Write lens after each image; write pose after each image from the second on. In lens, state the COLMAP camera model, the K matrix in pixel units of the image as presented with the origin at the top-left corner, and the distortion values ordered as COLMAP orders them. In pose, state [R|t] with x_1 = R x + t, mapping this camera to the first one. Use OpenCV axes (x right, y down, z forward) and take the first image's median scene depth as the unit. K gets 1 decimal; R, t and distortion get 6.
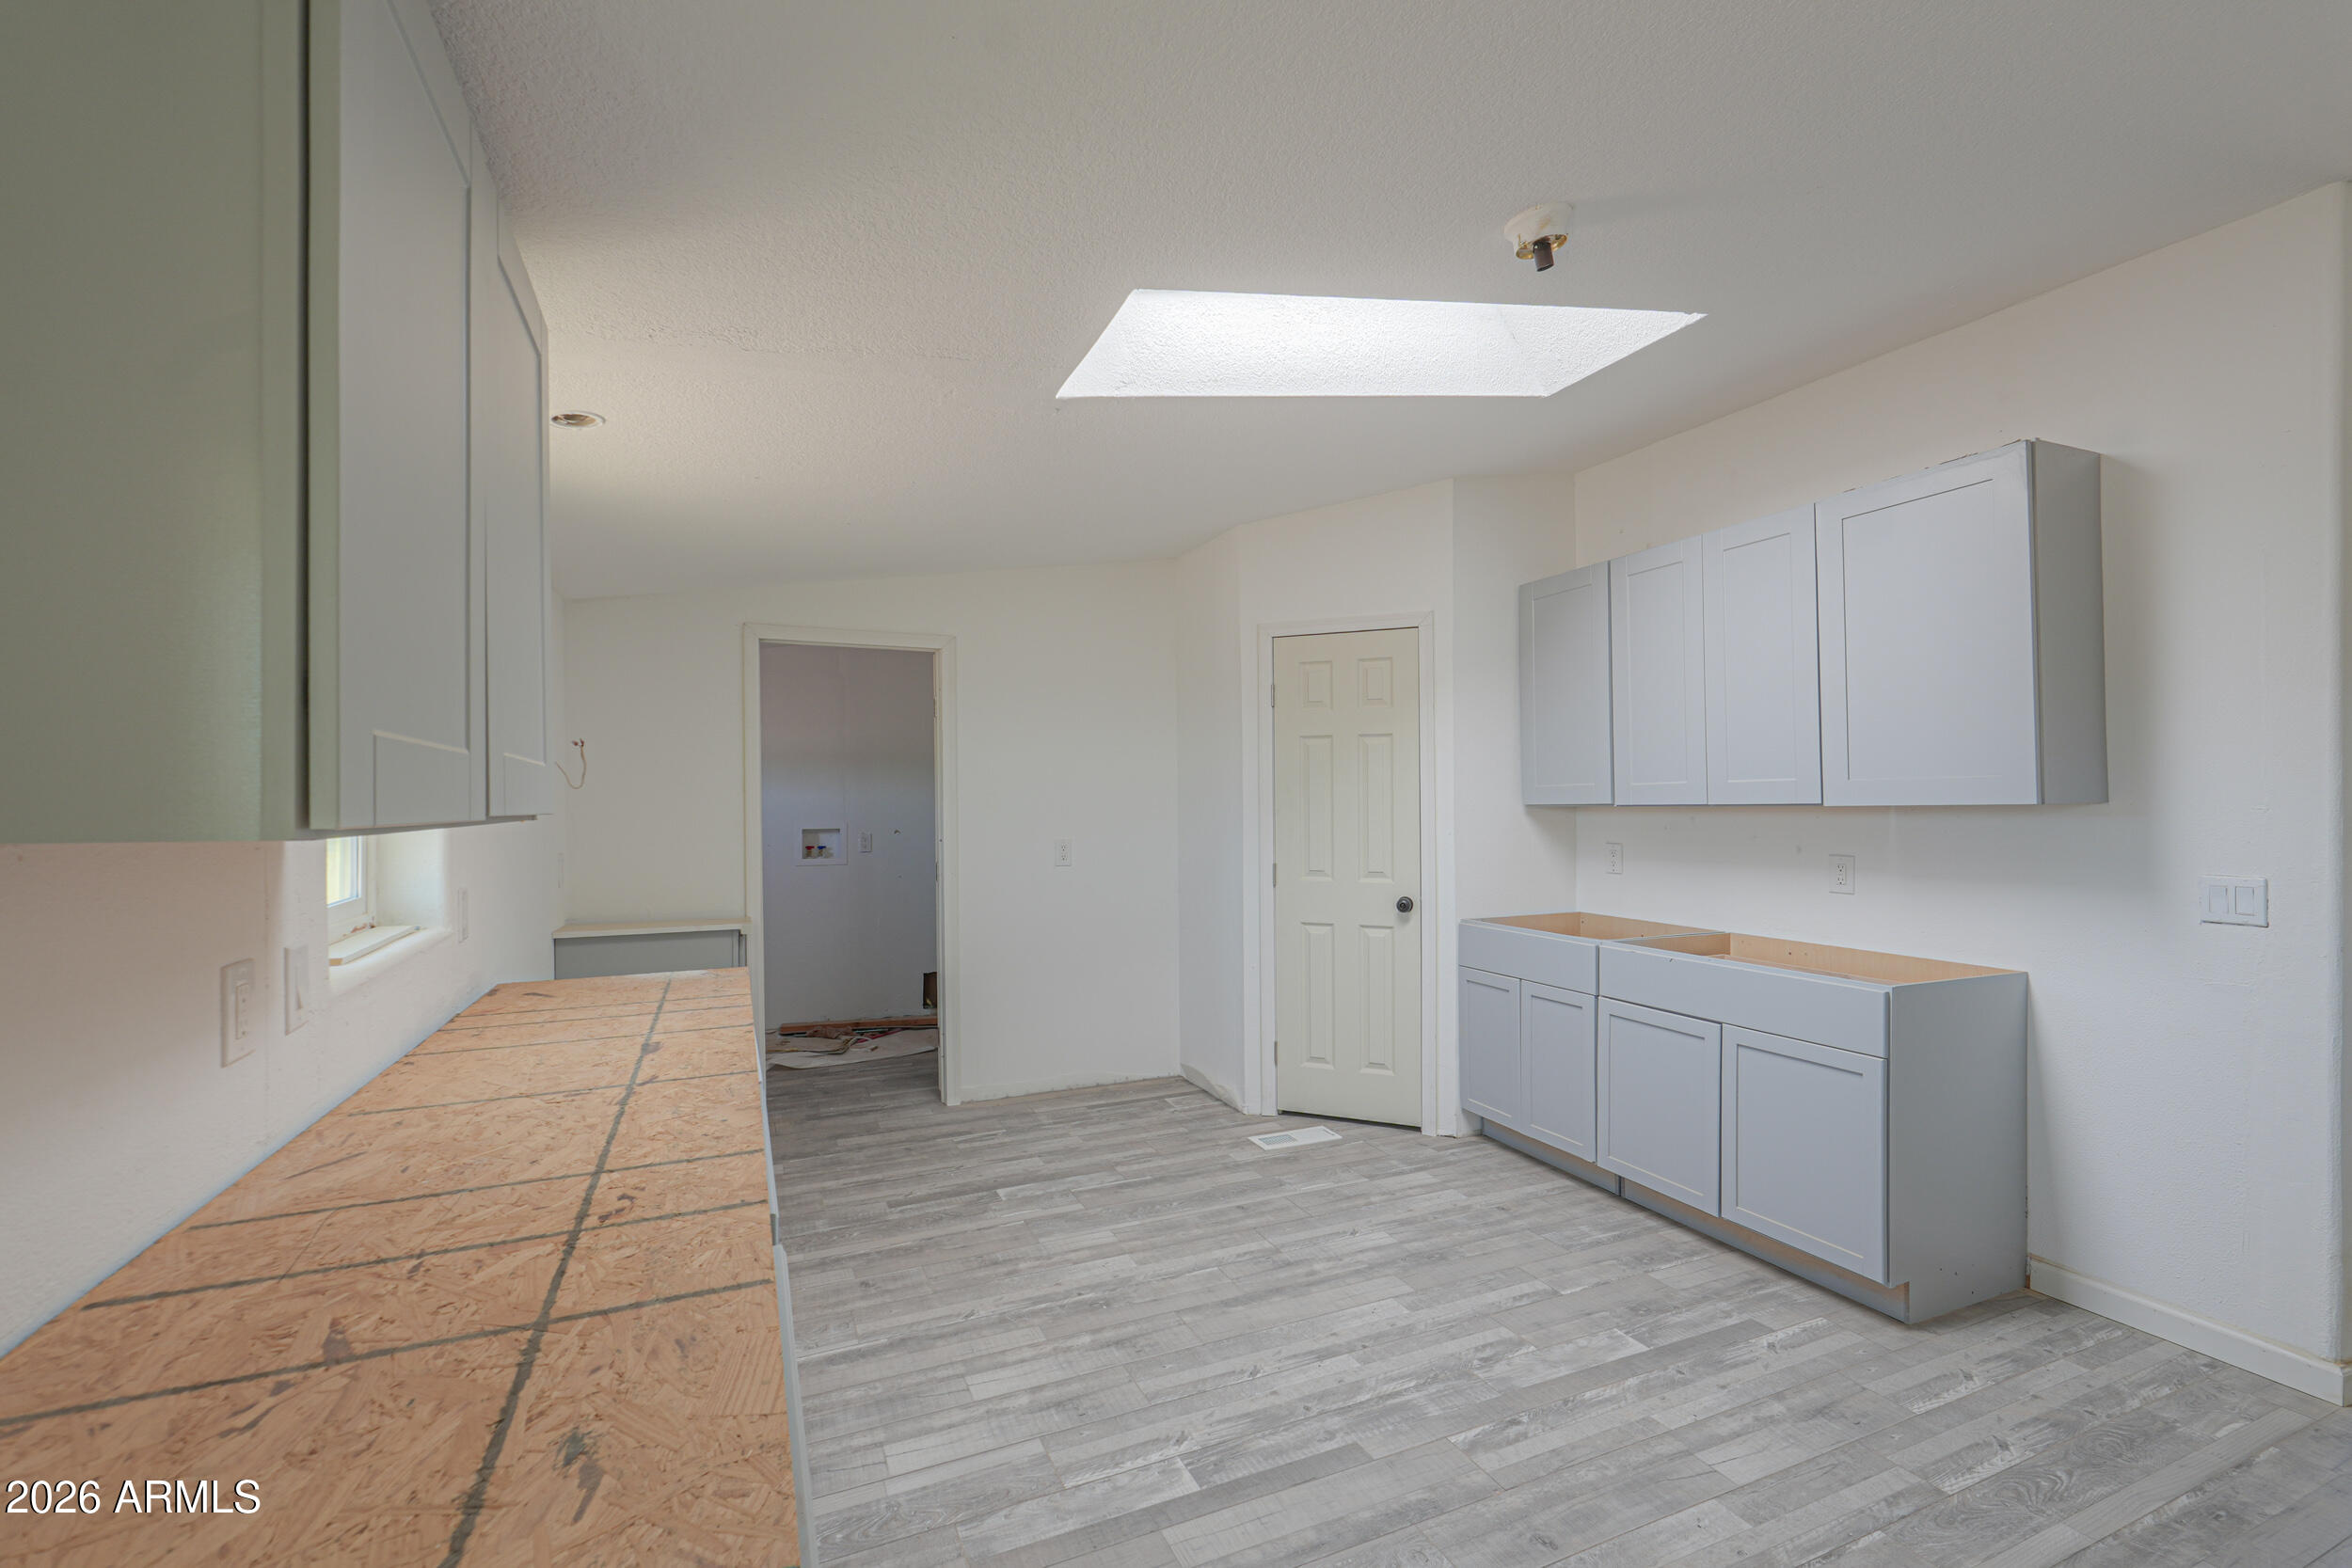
lens RADIAL K [[981.5, 0, 1118.3], [0, 981.5, 797.6], [0, 0, 1]] dist [-0.000518, 0.000618]
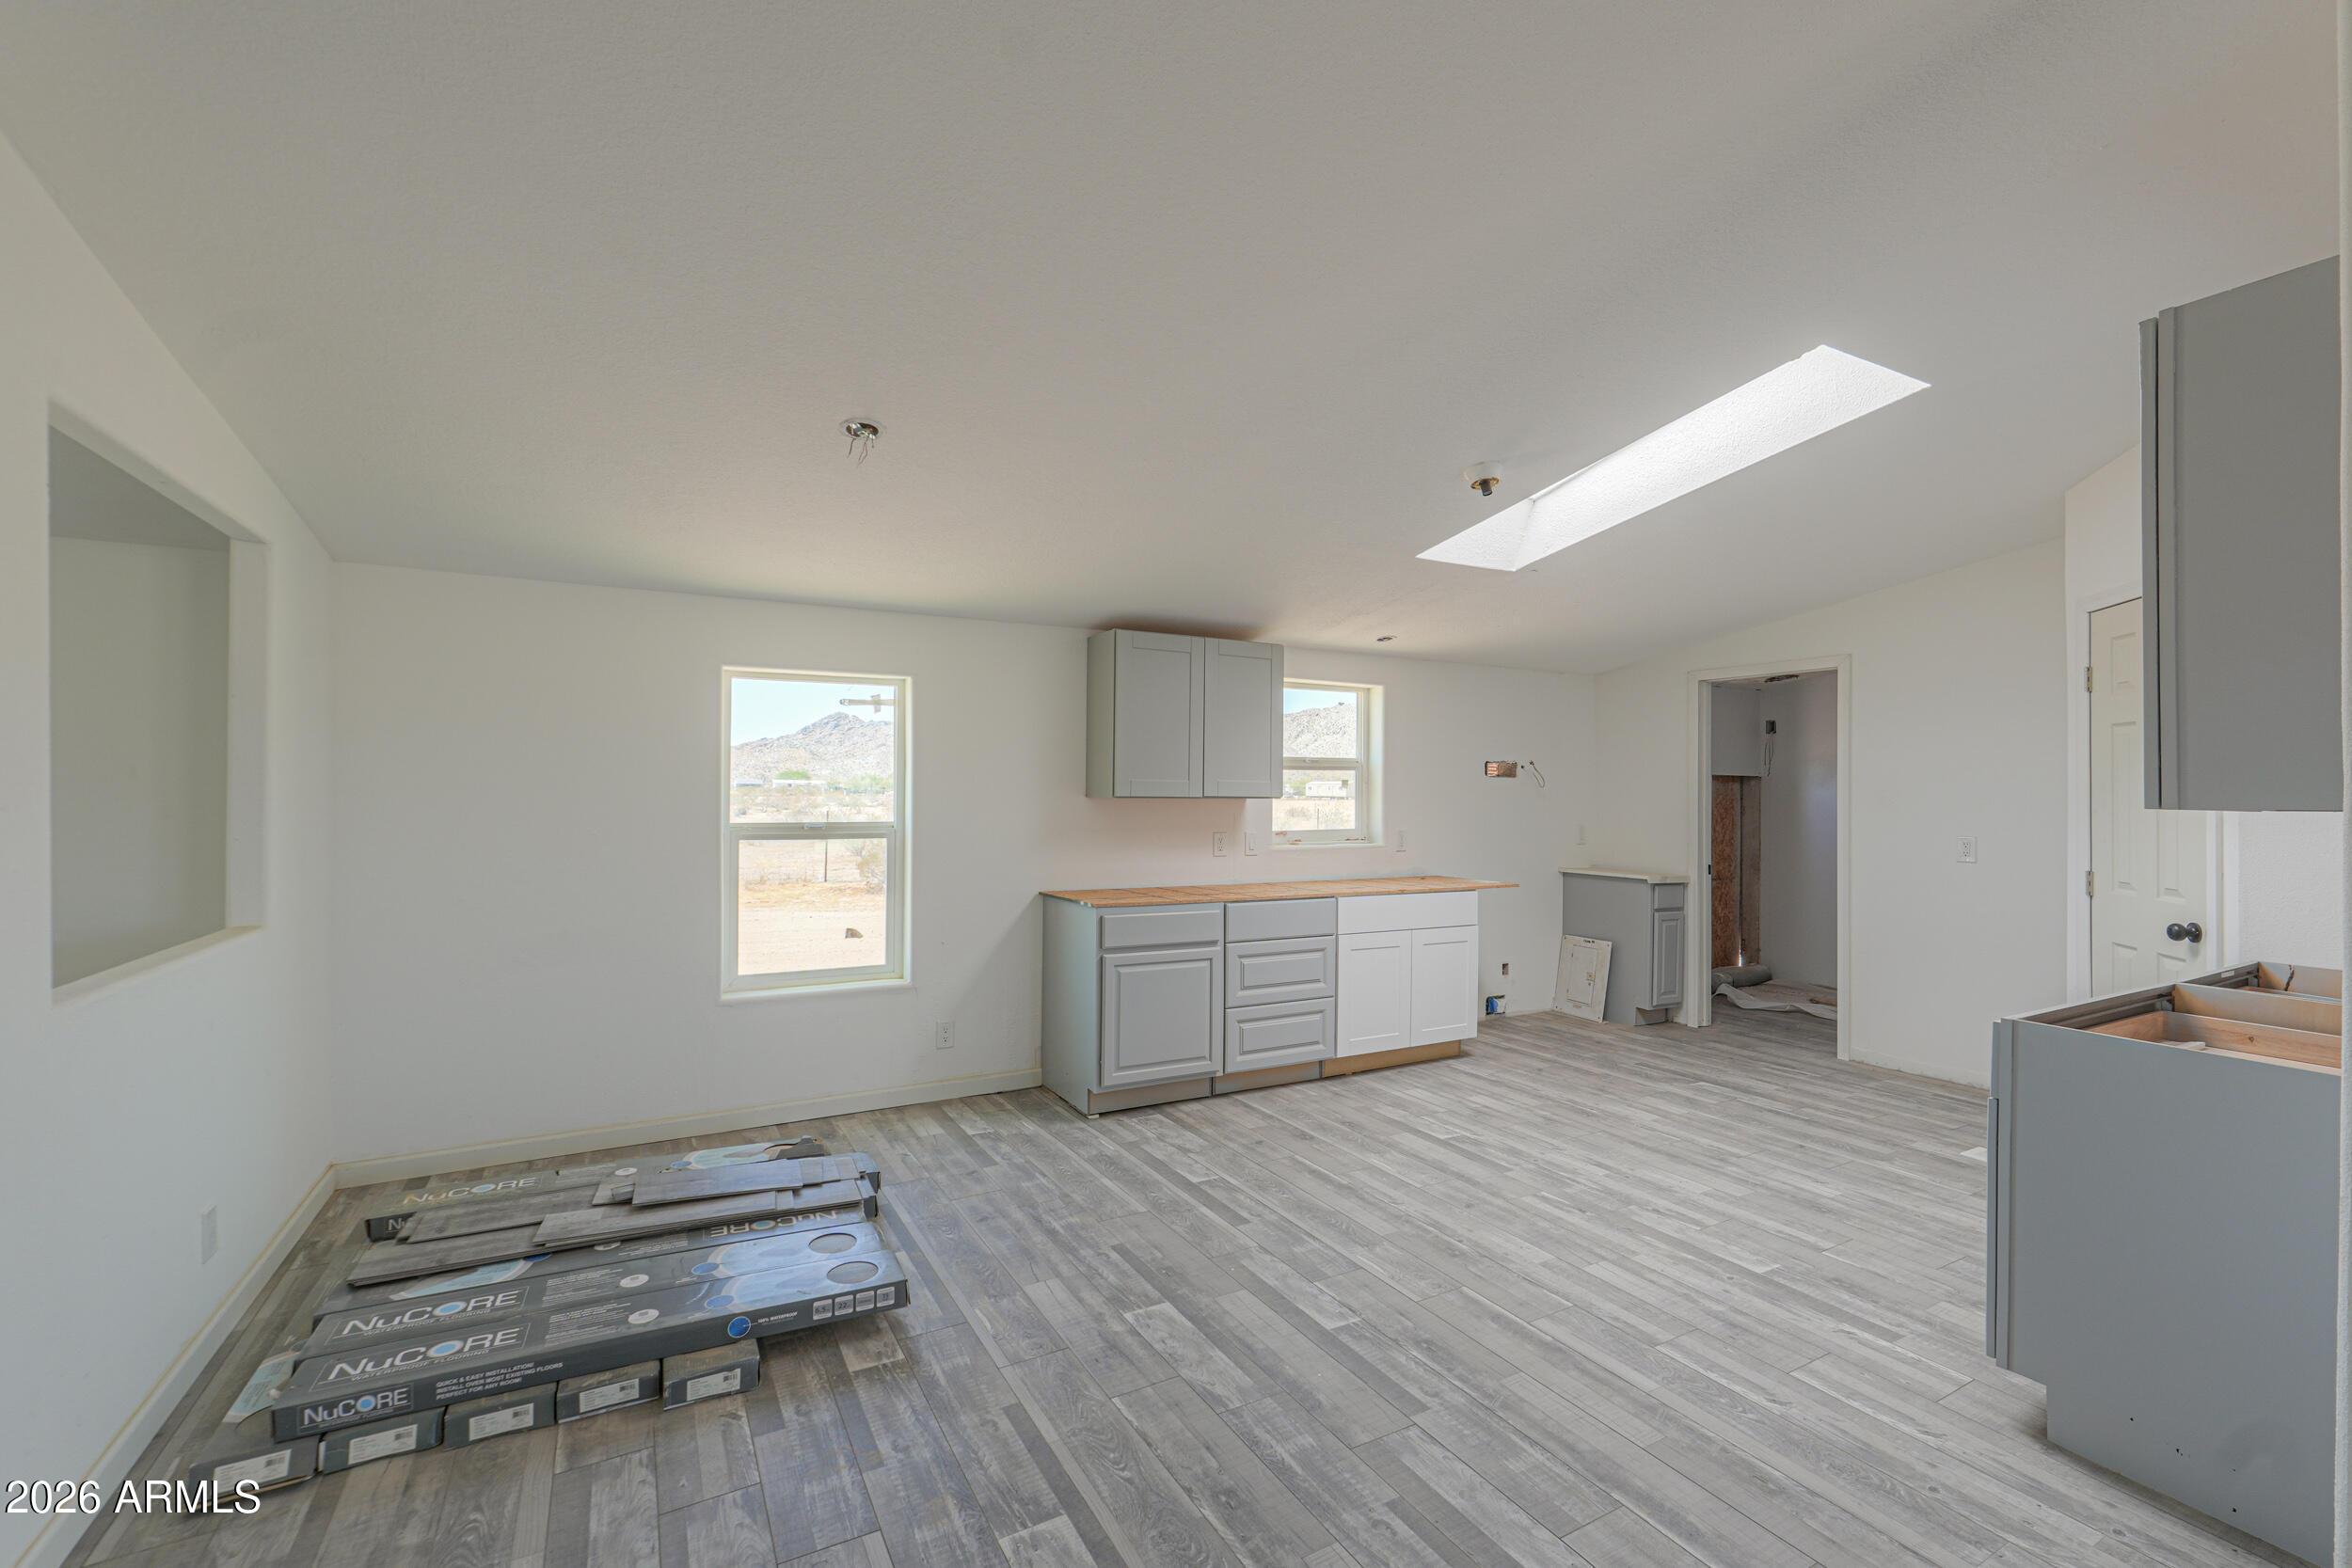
lens RADIAL K [[981.5, 0, 1200.2], [0, 981.5, 789.1], [0, 0, 1]] dist [-0.000518, 0.000618]
pose [[0.128362, 0.001040, -0.991727, 1.437603], [-0.004320, 0.999991, 0.000489, 0.007395], [0.991718, 0.004221, 0.128365, 0.197223]]
